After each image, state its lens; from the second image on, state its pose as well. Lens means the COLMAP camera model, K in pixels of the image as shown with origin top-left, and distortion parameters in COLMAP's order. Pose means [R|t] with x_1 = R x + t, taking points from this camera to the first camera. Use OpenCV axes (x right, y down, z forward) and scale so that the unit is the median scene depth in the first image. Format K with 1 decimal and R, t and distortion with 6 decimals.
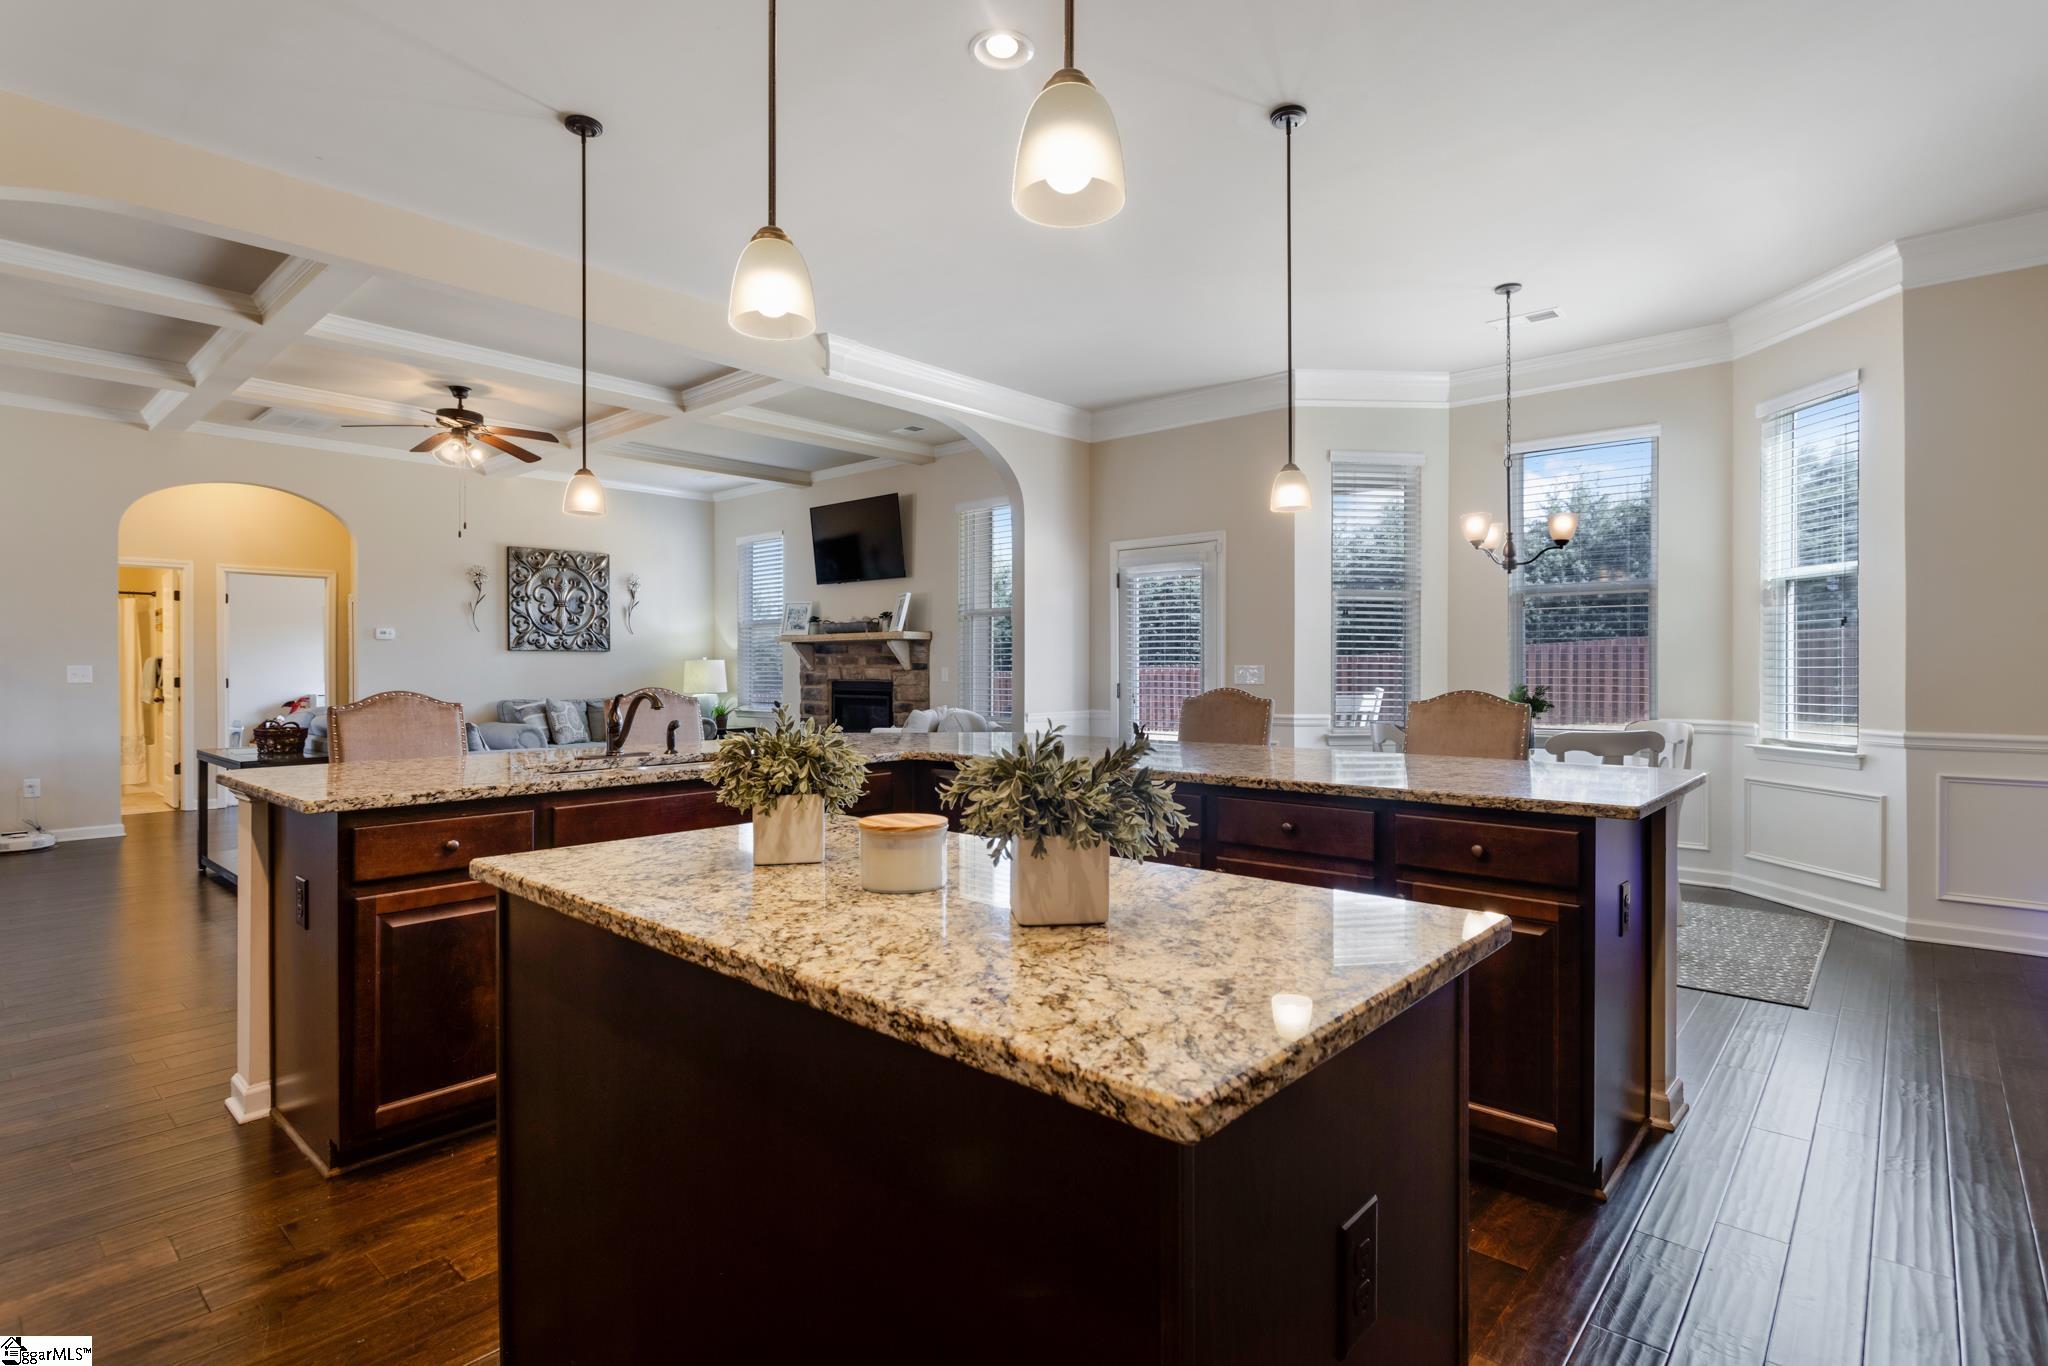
lens RADIAL K [[1004.5, 0, 1027.4], [0, 1004.5, 676.7], [0, 0, 1]] dist [0.000347, -0.000062]
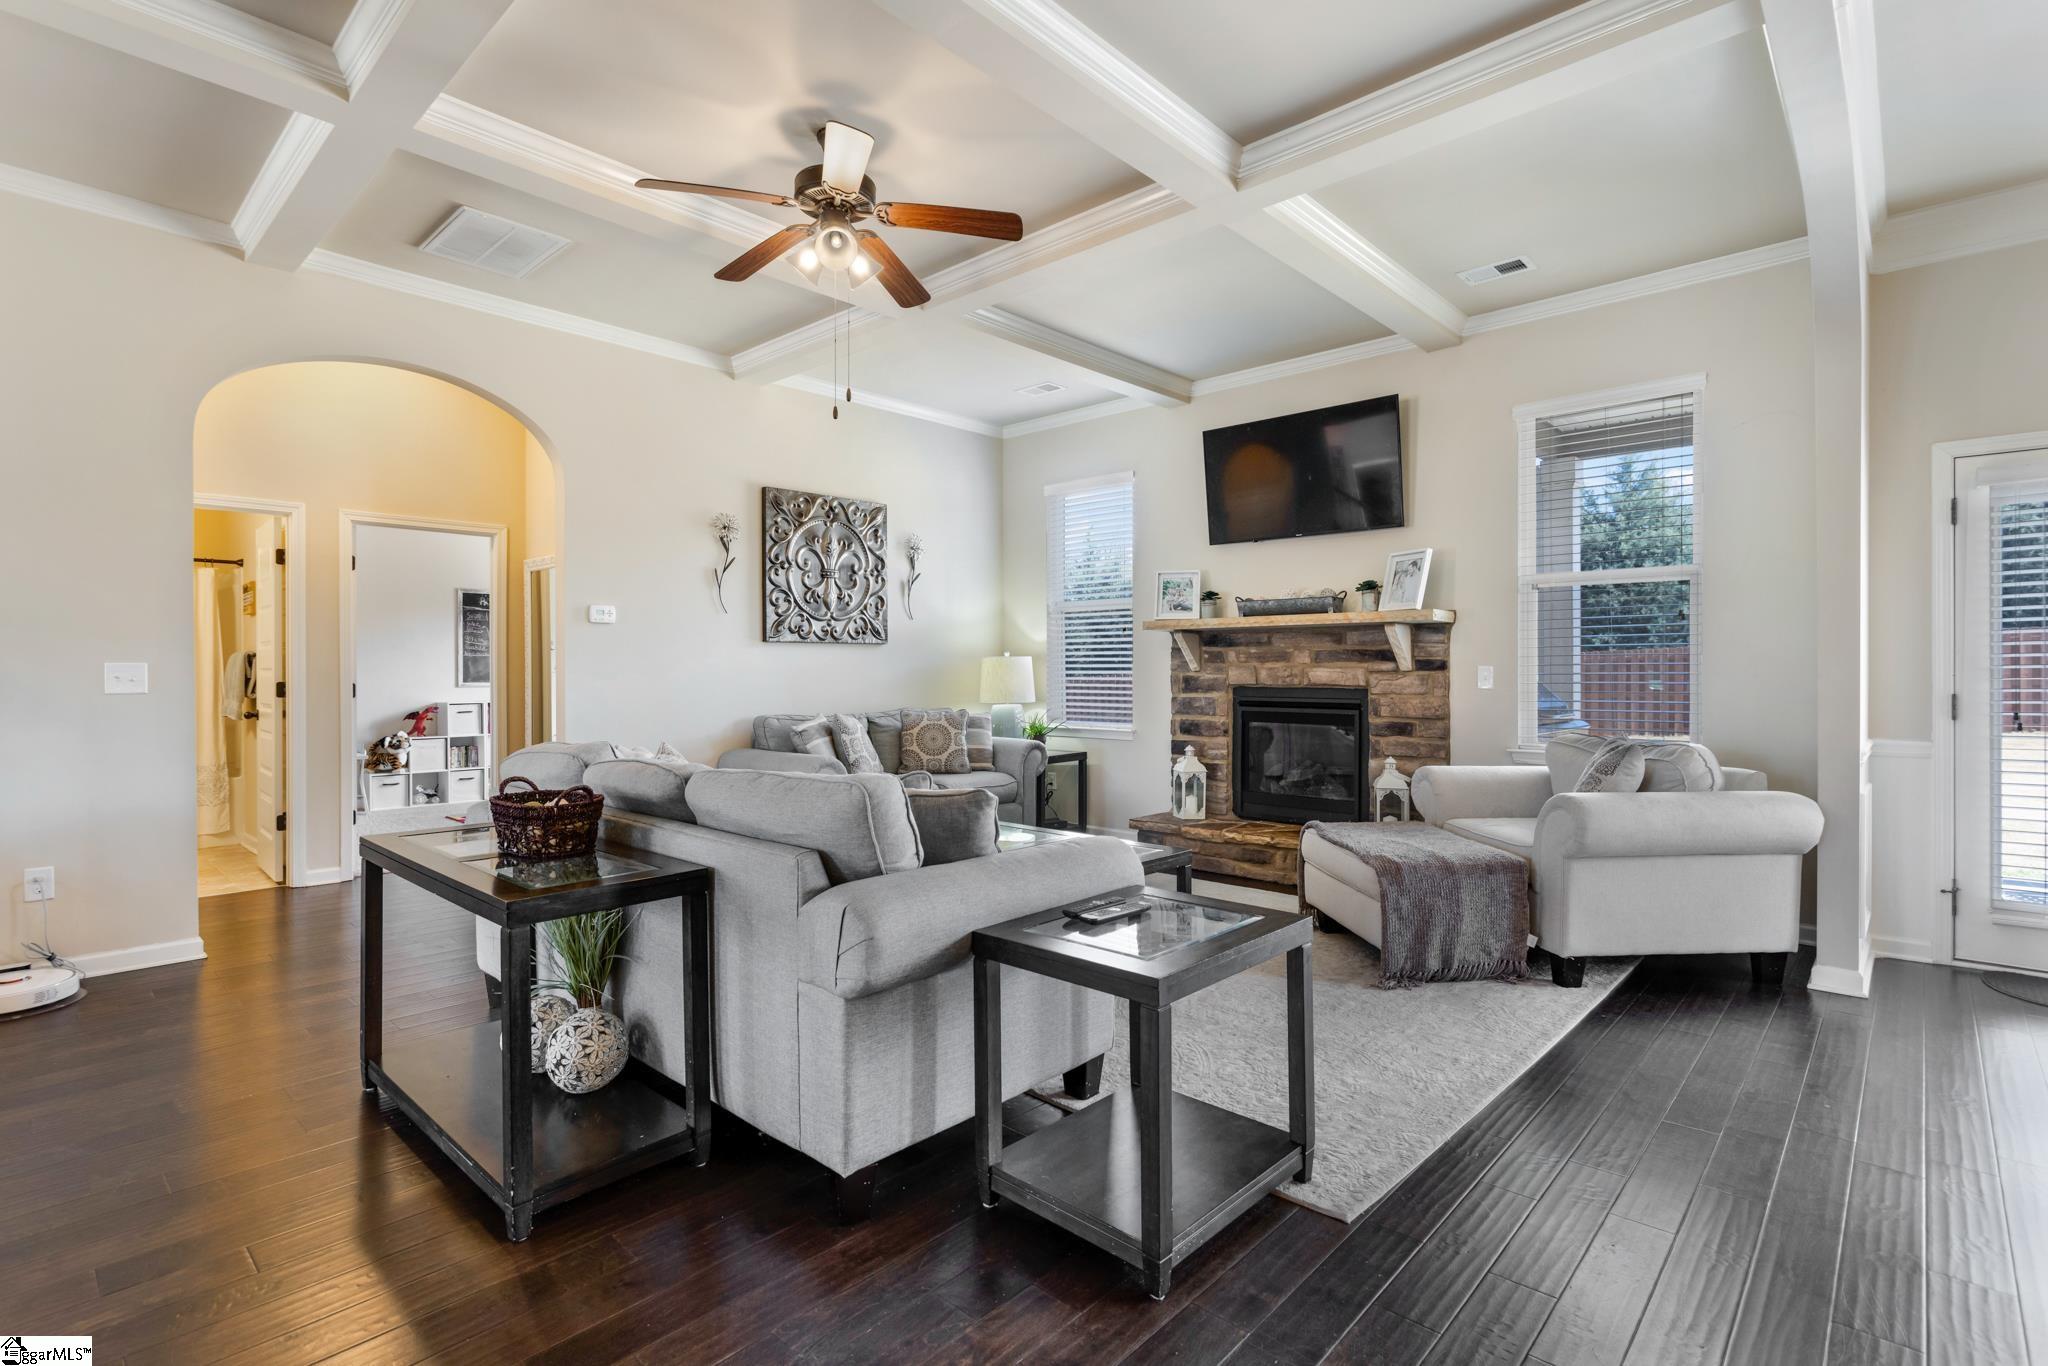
lens RADIAL K [[963.6, 0, 1033.9], [0, 963.6, 675.3], [0, 0, 1]] dist [-0.000027, 0.000067]
pose [[0.999904, 0.000282, -0.013843, -0.325706], [-0.000310, 0.999998, -0.002029, -0.002246], [0.013842, 0.002033, 0.999902, 0.356293]]
